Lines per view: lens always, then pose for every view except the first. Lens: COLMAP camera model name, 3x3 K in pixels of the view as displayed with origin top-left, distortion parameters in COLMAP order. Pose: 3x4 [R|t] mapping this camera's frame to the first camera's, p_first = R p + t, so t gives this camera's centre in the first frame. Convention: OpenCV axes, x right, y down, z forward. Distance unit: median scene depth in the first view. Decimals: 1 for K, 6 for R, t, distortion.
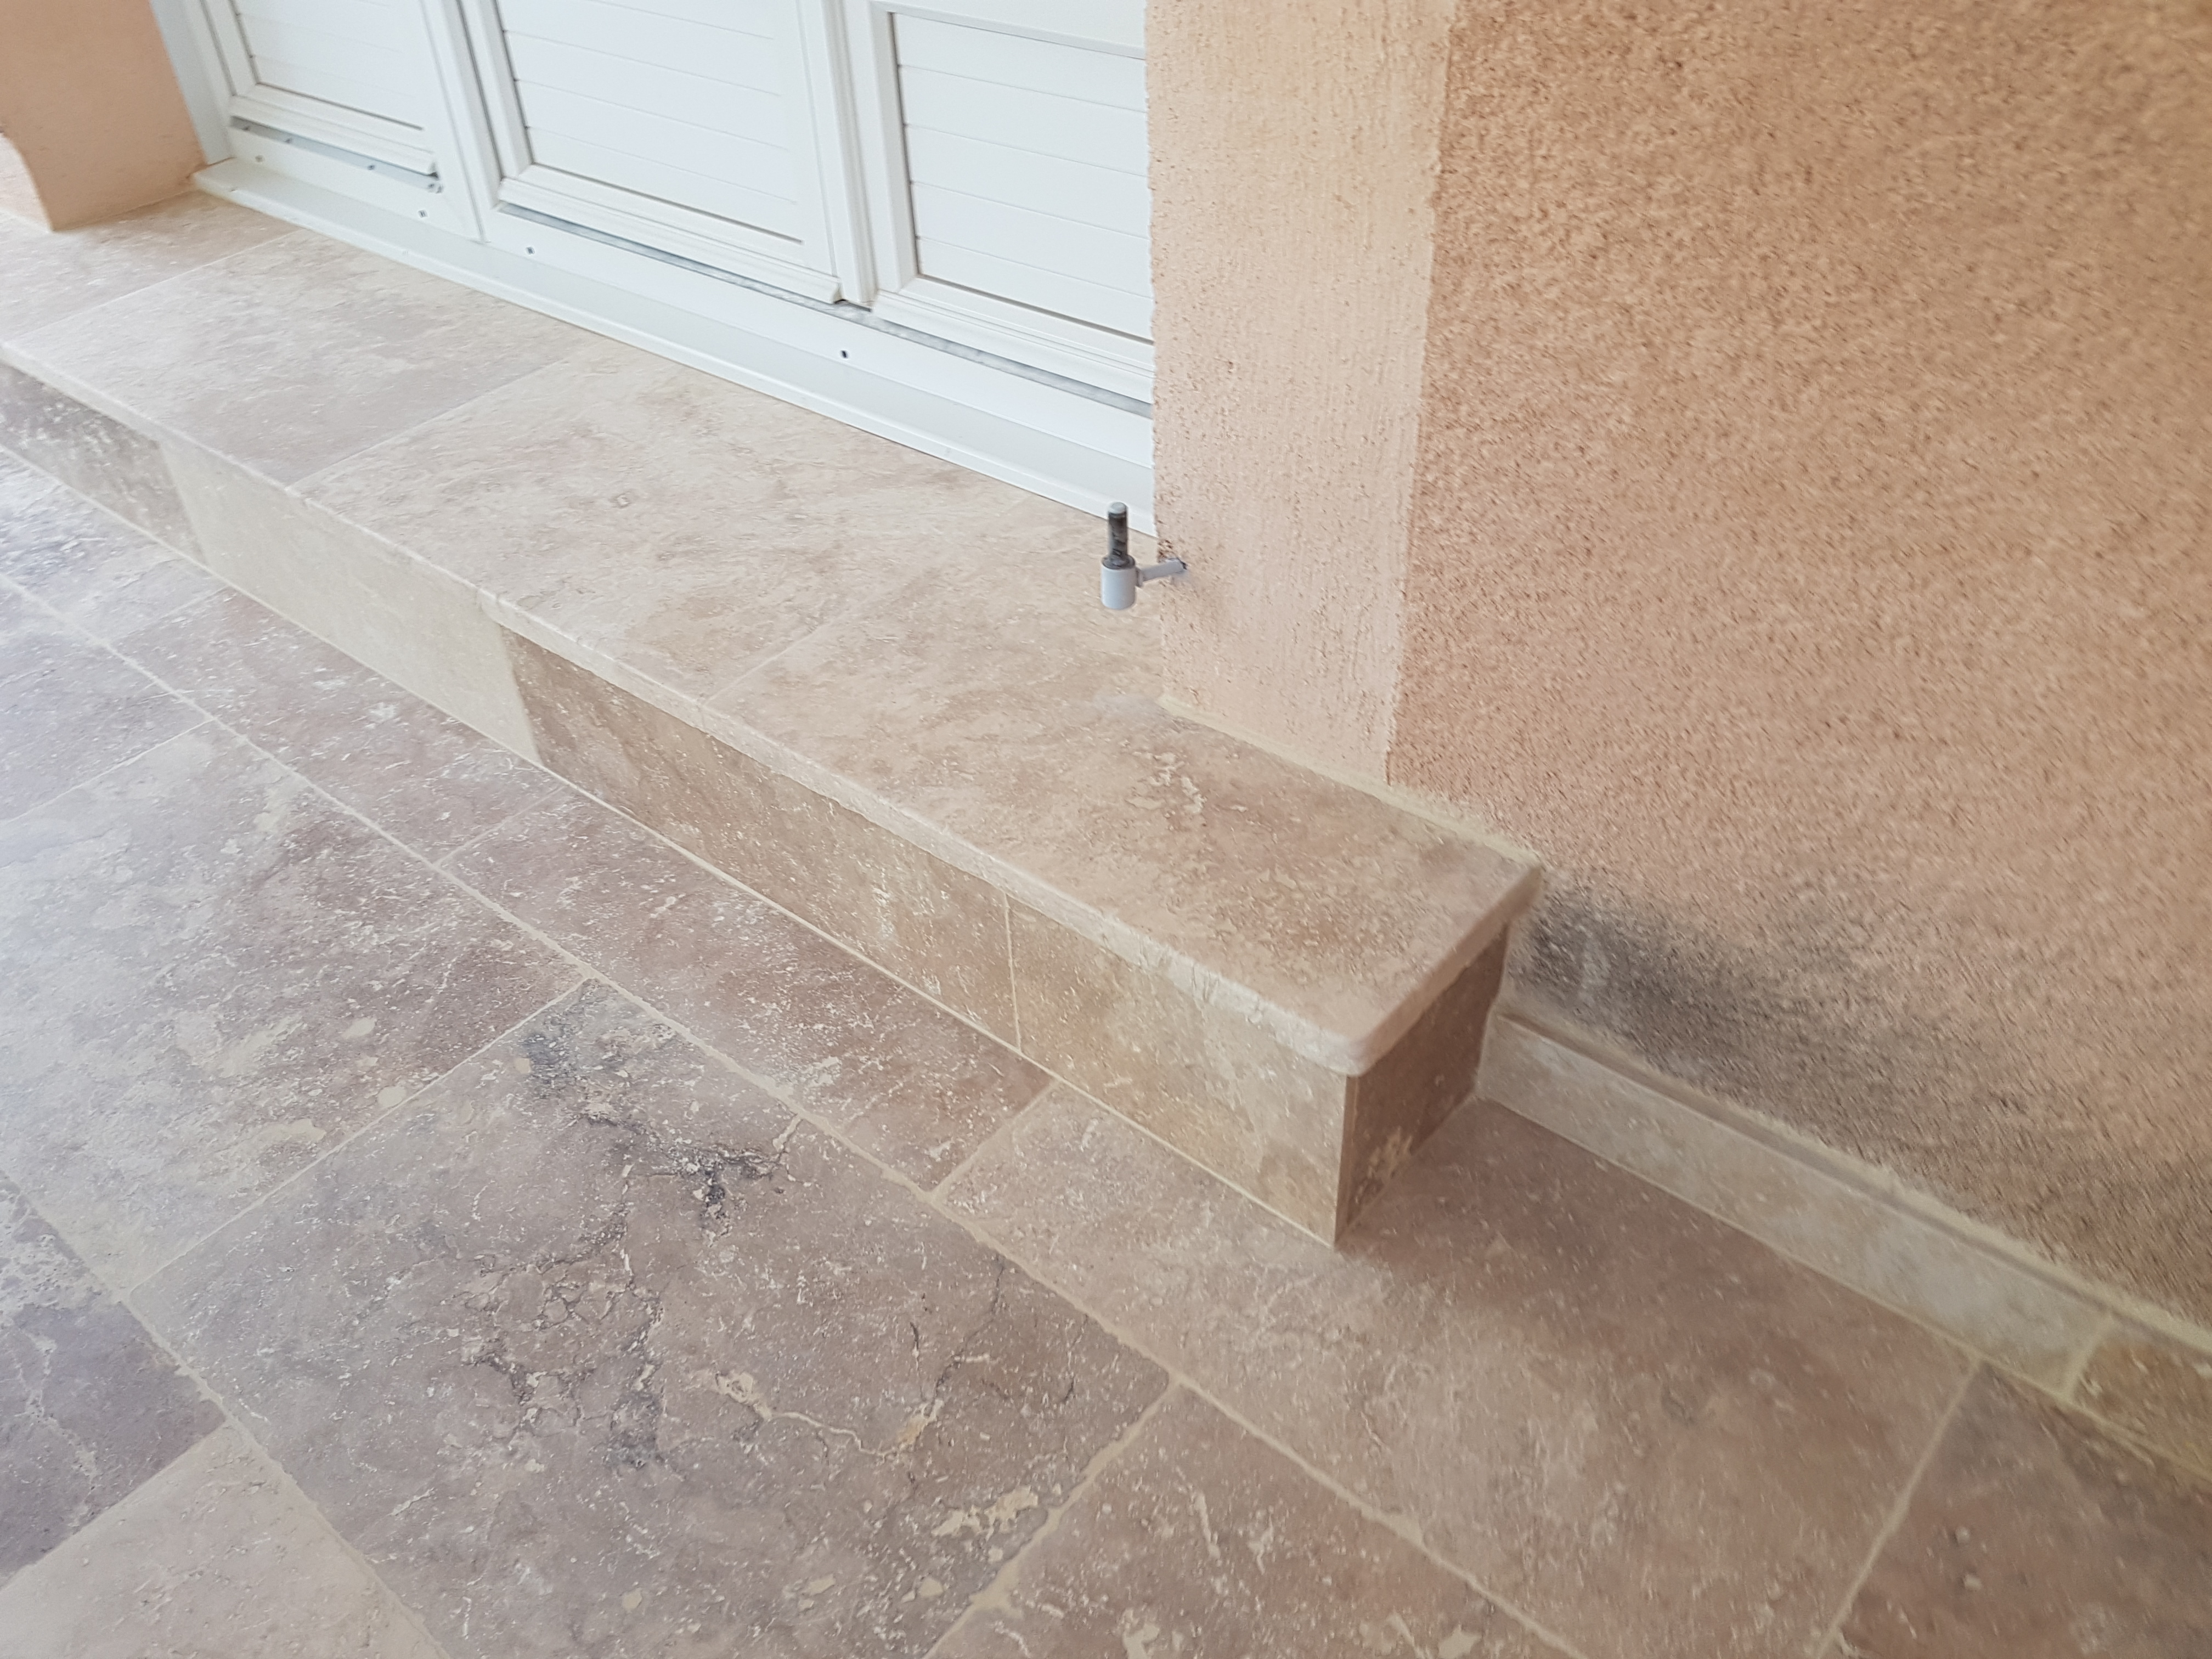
lens RADIAL K [[1834.5, 0, 1004.3], [0, 1834.5, 824.8], [0, 0, 1]] dist [0.119850, -0.260532]
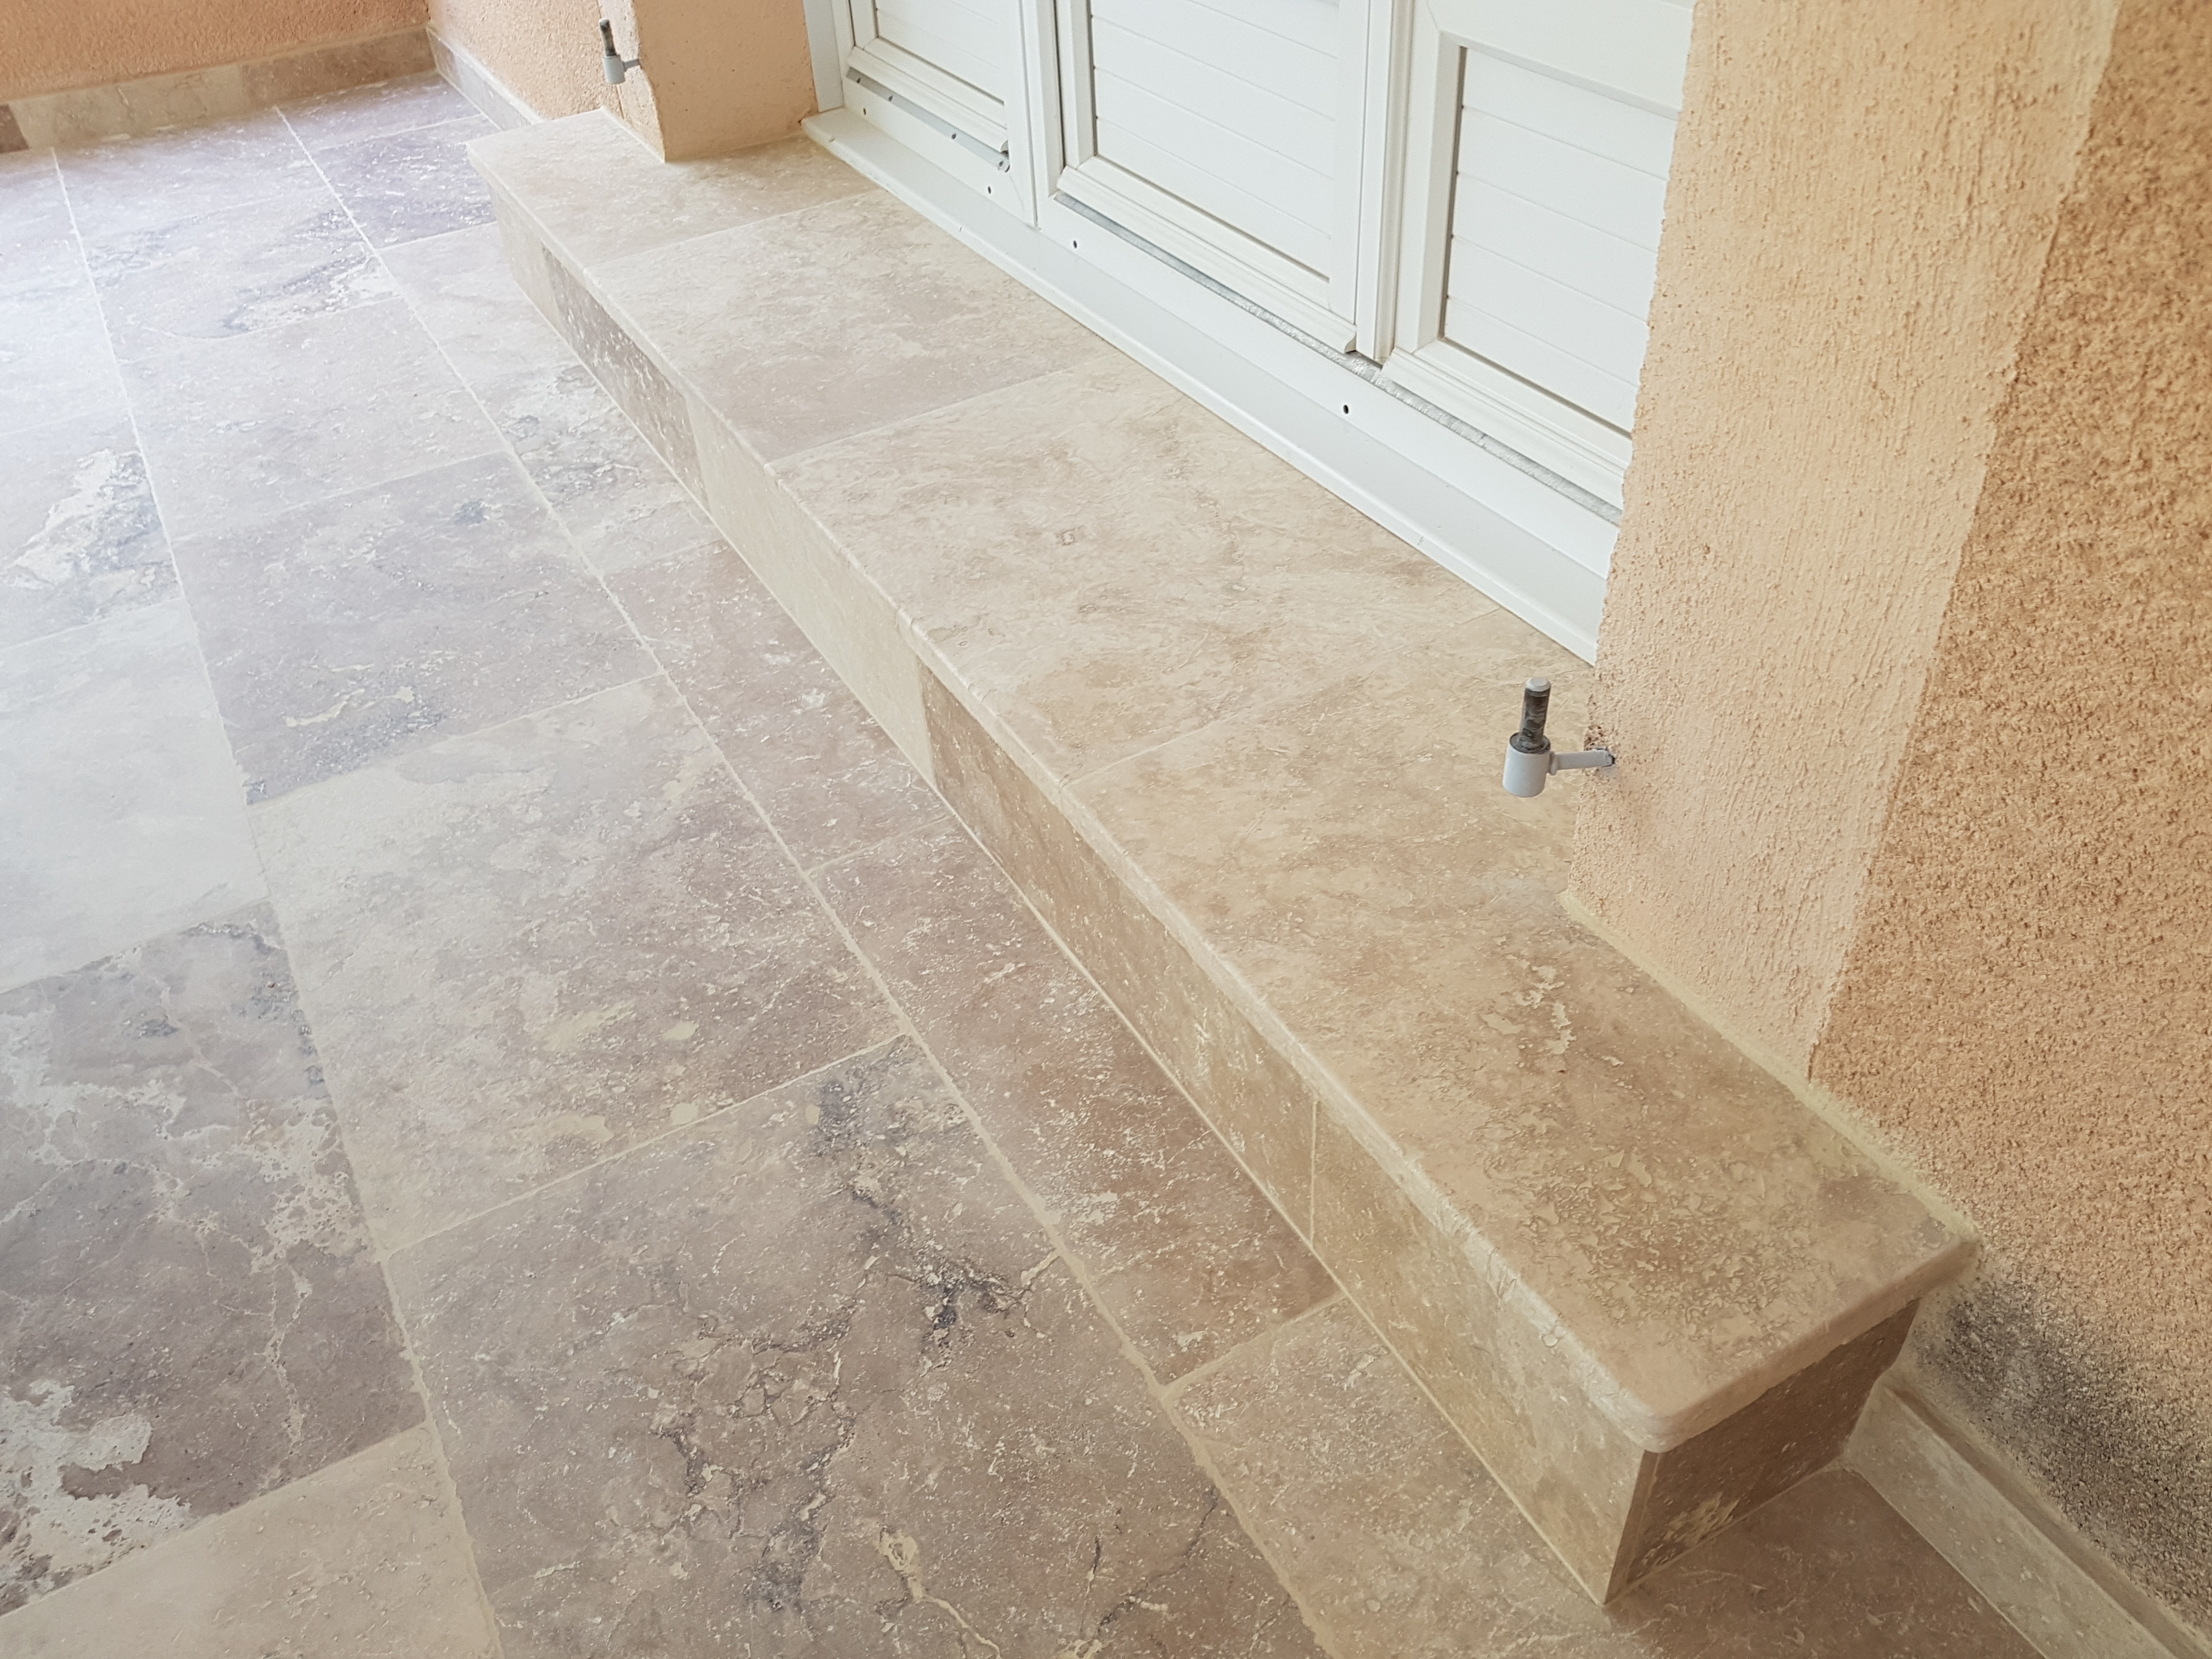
lens RADIAL K [[1738.5, 0, 1066.7], [0, 1738.5, 827.1], [0, 0, 1]] dist [0.137974, -0.217304]
pose [[0.940554, 0.214997, -0.262933, 0.080360], [-0.203457, 0.976528, 0.070697, -0.116172], [0.271961, -0.012998, 0.962220, 0.157218]]
